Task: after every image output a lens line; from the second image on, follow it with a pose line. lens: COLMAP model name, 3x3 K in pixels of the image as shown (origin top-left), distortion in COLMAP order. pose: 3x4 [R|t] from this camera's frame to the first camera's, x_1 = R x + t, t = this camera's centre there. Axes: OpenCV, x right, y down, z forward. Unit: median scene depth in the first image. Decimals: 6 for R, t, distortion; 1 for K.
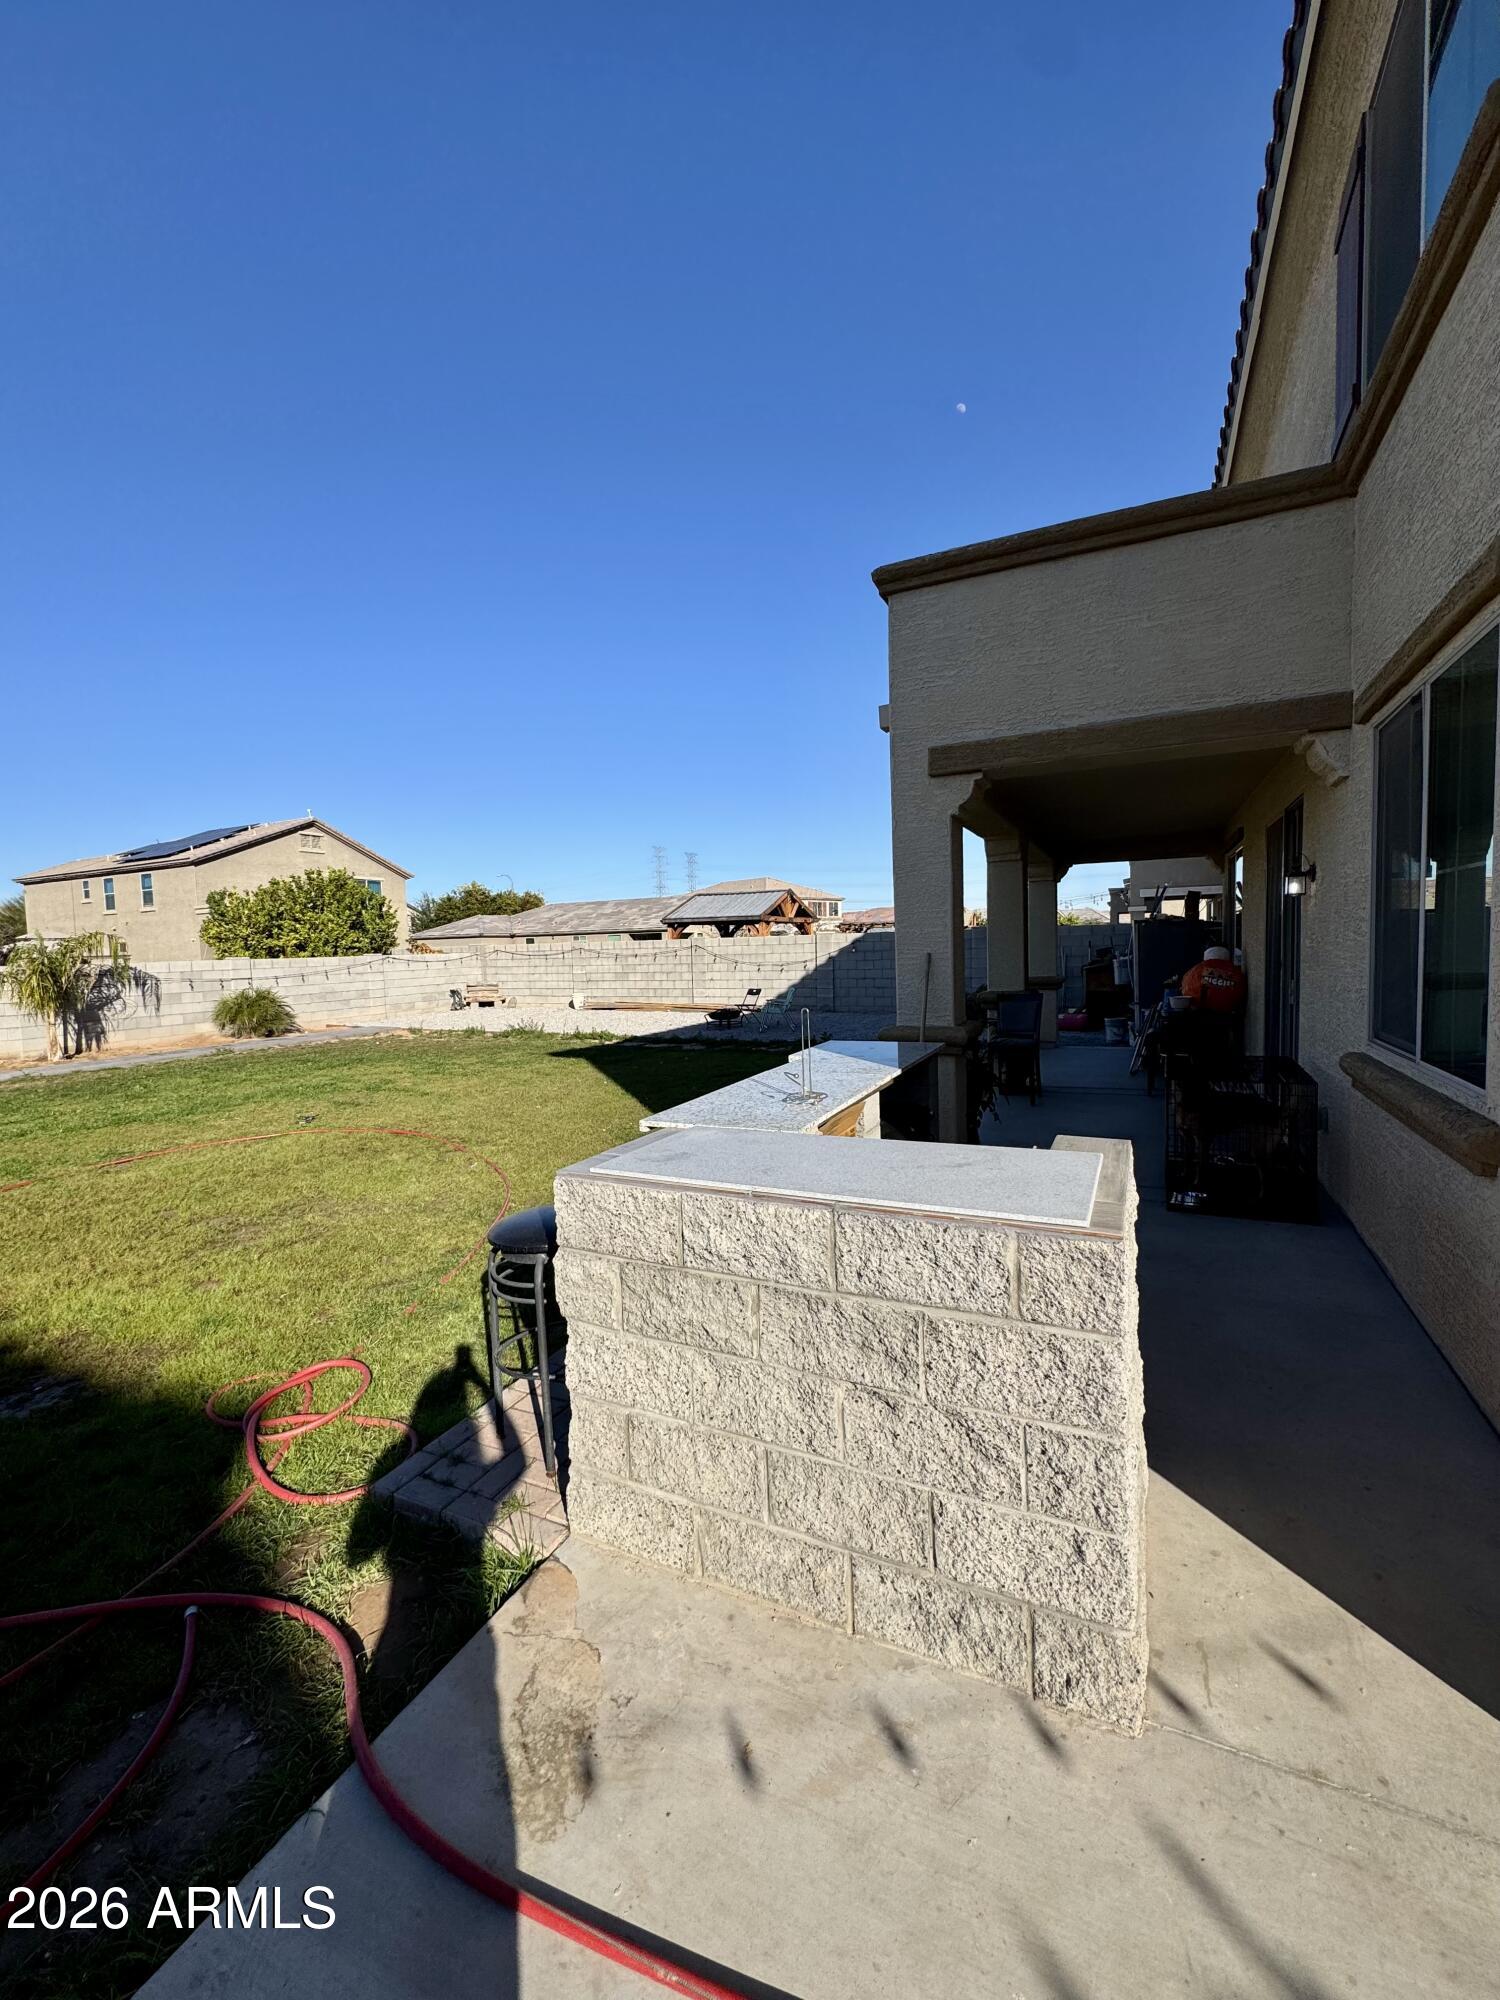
lens RADIAL K [[796.4, 0, 753.2], [0, 796.4, 994.0], [0, 0, 1]] dist [-0.005864, 0.000828]
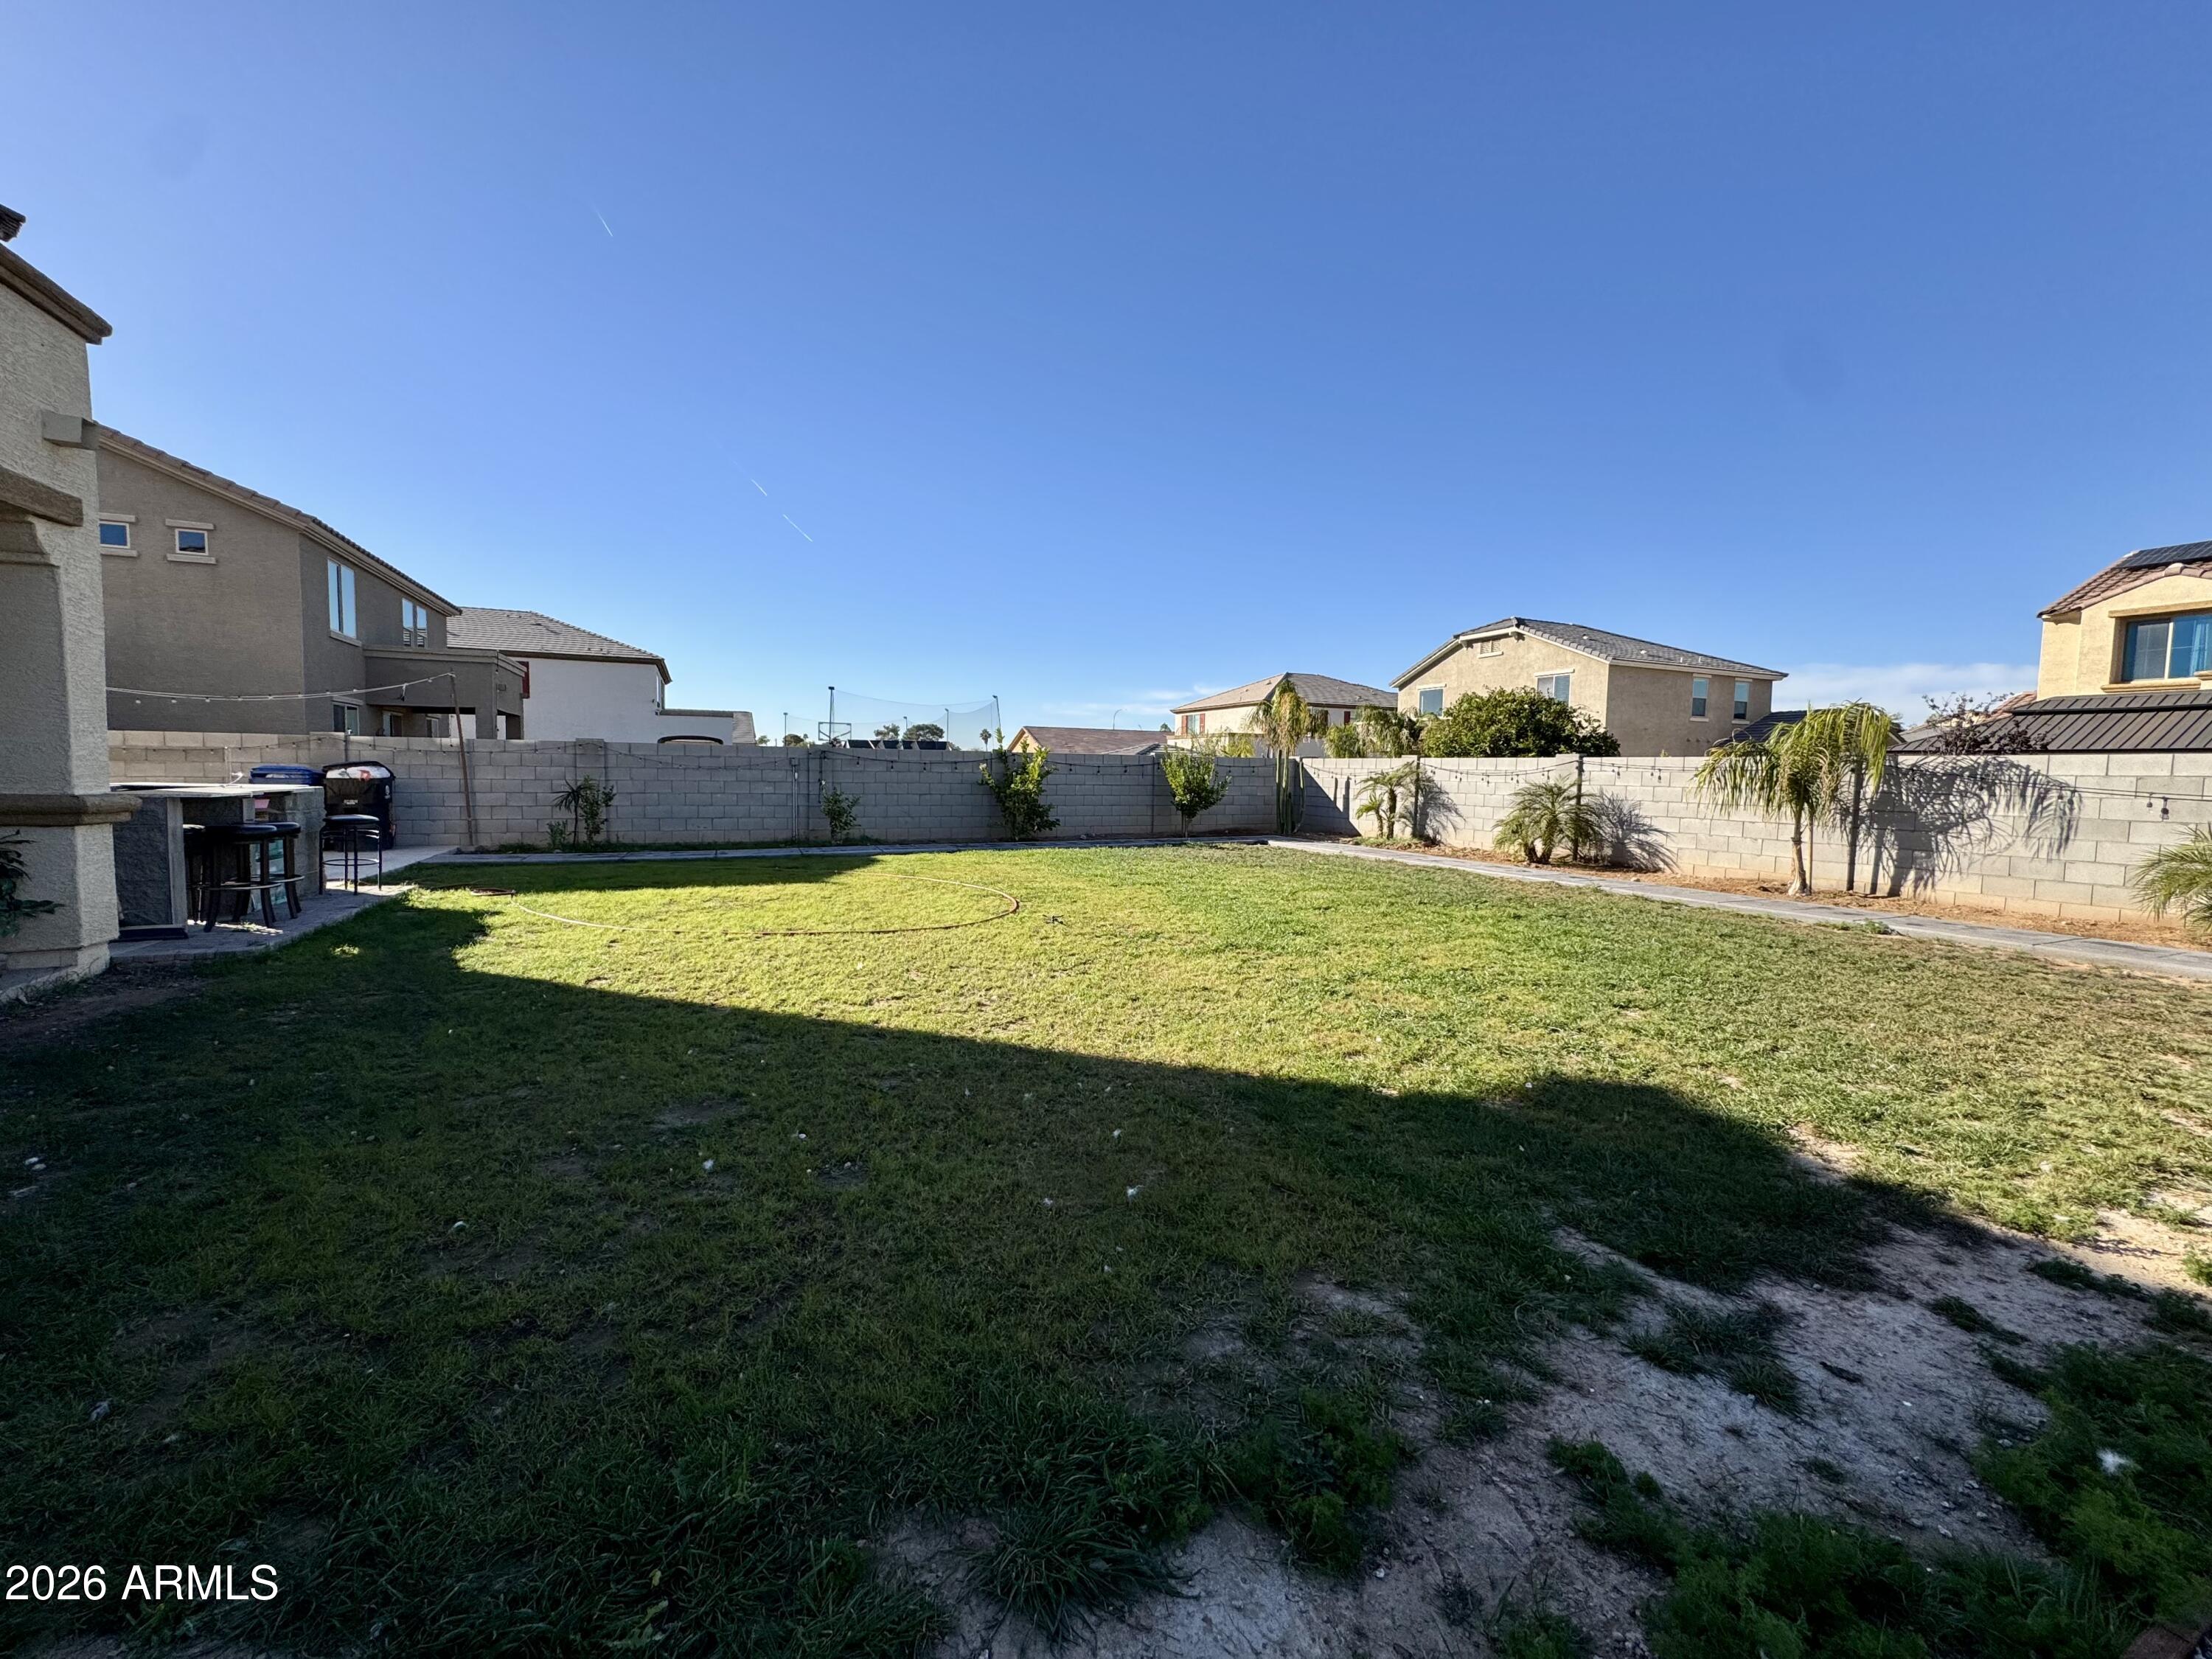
lens RADIAL K [[880.8, 0, 1101.5], [0, 880.8, 827.5], [0, 0, 1]] dist [-0.005864, 0.000828]
pose [[-0.638456, 0.057167, -0.767532, 0.084516], [-0.058301, 0.990780, 0.122292, -0.027529], [0.767447, 0.122826, -0.629237, 0.907033]]
